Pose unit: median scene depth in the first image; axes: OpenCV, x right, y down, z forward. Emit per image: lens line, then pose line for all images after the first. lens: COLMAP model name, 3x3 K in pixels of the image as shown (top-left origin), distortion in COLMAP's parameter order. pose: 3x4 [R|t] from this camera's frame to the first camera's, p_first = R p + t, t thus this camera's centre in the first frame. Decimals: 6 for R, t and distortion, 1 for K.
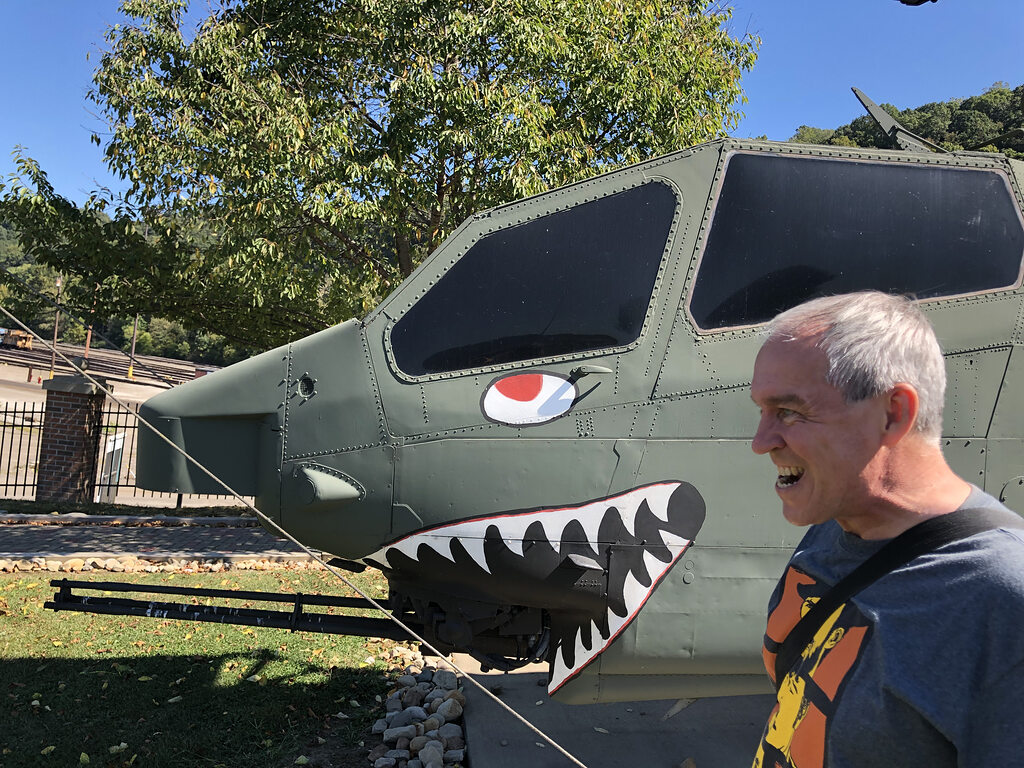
lens RADIAL K [[842.2, 0, 515.0], [0, 842.2, 374.4], [0, 0, 1]] dist [0.064761, -0.070224]
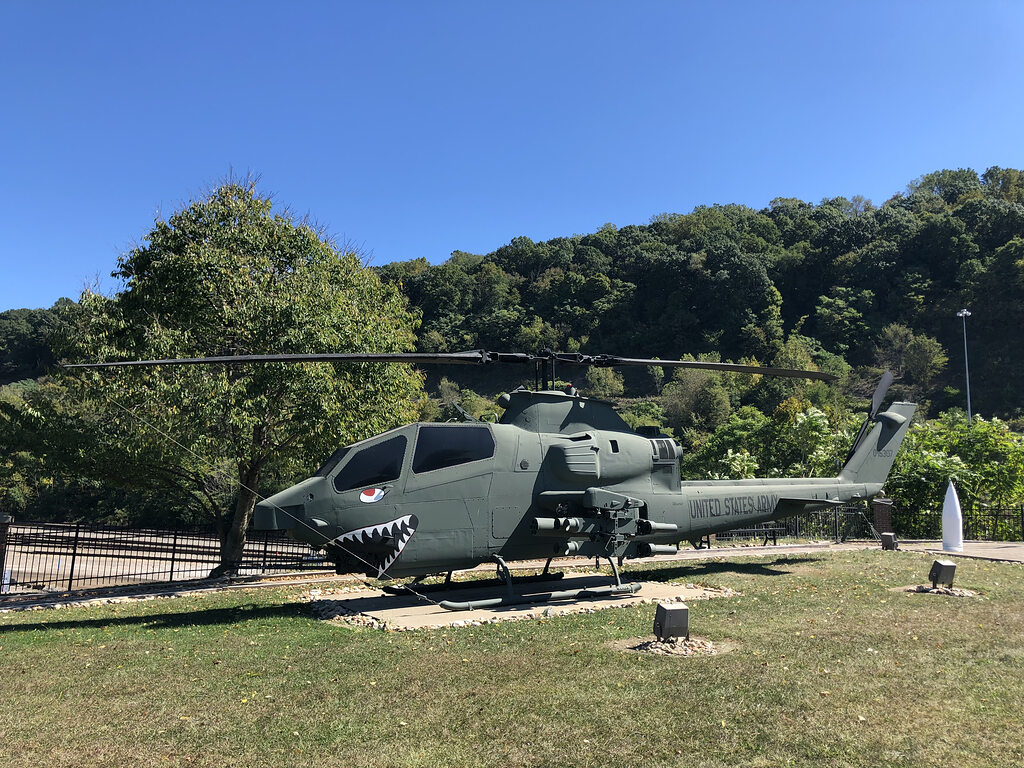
lens RADIAL K [[842.2, 0, 521.6], [0, 842.2, 377.2], [0, 0, 1]] dist [0.064761, -0.070224]
pose [[0.924498, -0.017969, 0.380762, -0.787611], [0.064692, 0.991794, -0.110271, -0.035362], [-0.375656, 0.126577, 0.918074, -2.768756]]
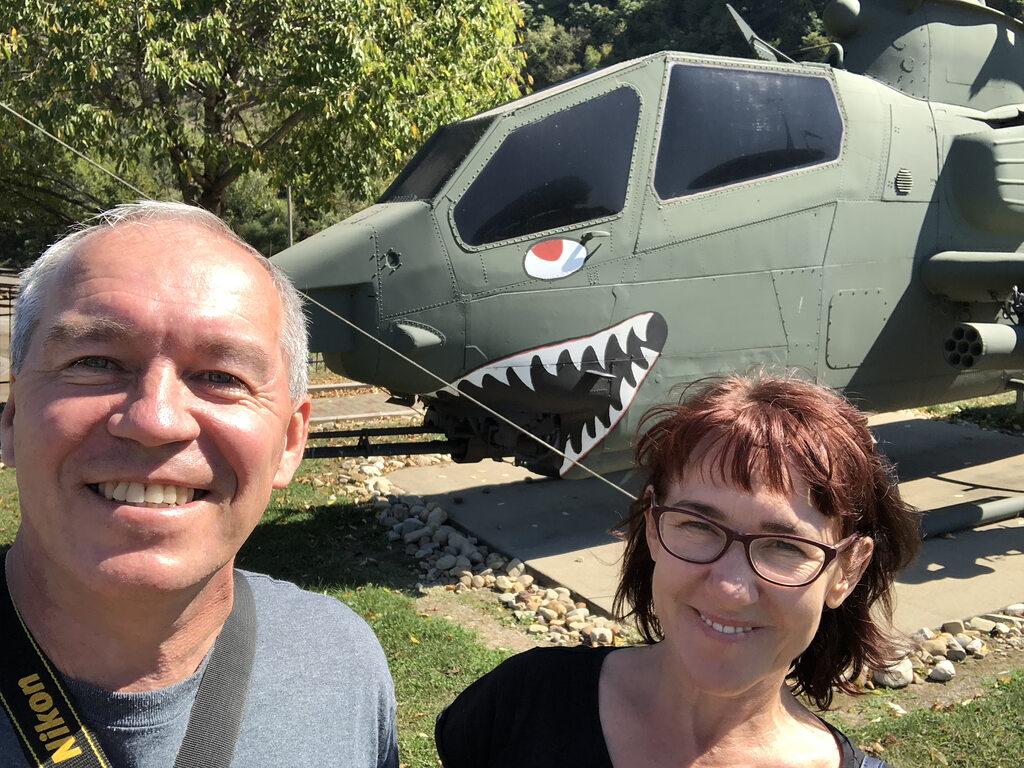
lens RADIAL K [[944.3, 0, 516.6], [0, 944.3, 385.0], [0, 0, 1]] dist [0.050321, 0.000000]
pose [[0.923489, -0.108907, 0.367842, -0.605688], [0.045044, 0.983008, 0.177952, -0.043333], [-0.380971, -0.147768, 0.912702, -0.364656]]
